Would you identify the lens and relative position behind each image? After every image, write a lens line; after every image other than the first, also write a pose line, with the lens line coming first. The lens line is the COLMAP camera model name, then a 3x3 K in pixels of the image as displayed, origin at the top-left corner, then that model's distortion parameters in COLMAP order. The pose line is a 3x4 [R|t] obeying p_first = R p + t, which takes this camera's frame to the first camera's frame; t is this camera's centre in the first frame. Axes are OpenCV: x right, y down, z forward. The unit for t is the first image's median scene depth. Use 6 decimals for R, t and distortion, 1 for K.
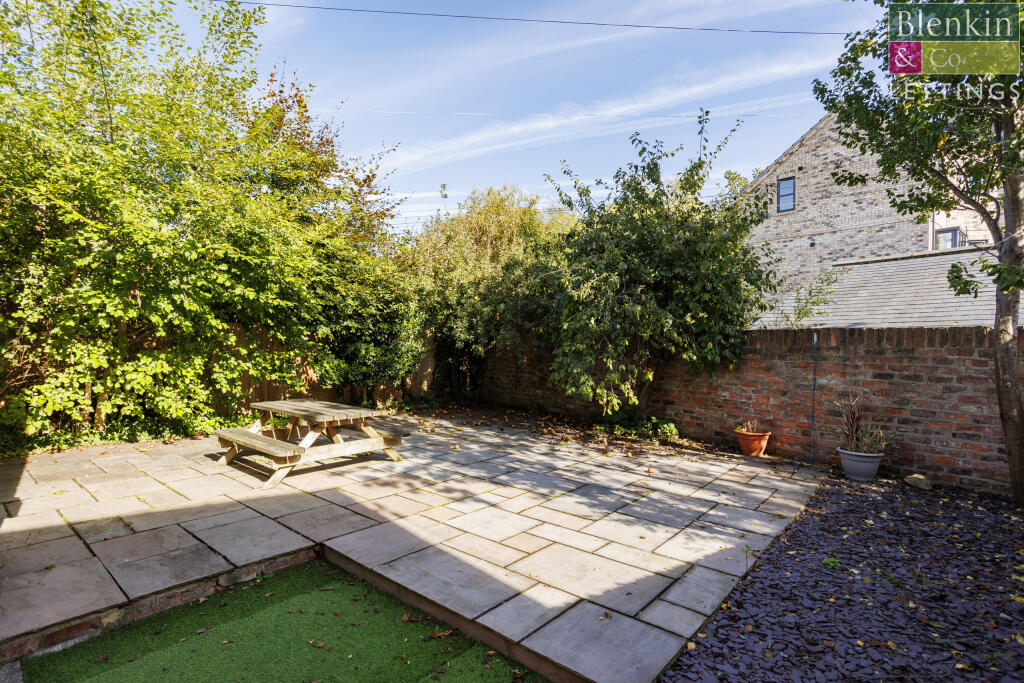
lens RADIAL K [[491.5, 0, 499.4], [0, 491.5, 341.3], [0, 0, 1]] dist [-0.001260, 0.000029]
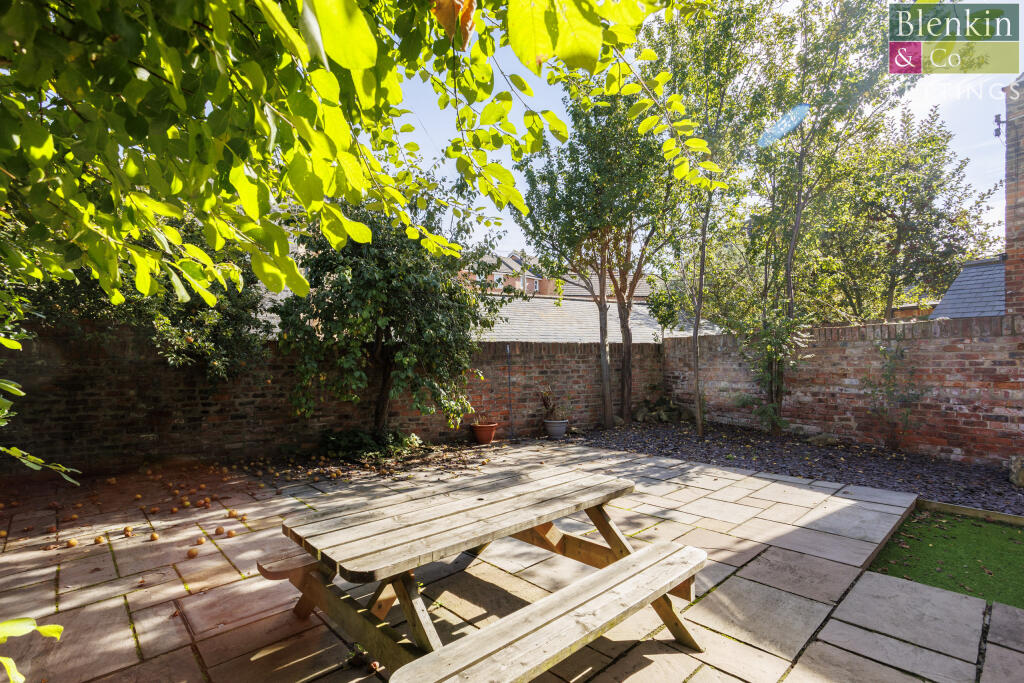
lens RADIAL K [[491.5, 0, 499.4], [0, 491.5, 341.3], [0, 0, 1]] dist [-0.001260, 0.000029]
pose [[0.113666, 0.025006, 0.993204, -0.977856], [0.002063, 0.999675, -0.025405, 0.011149], [-0.993517, 0.004937, 0.113578, 1.131803]]
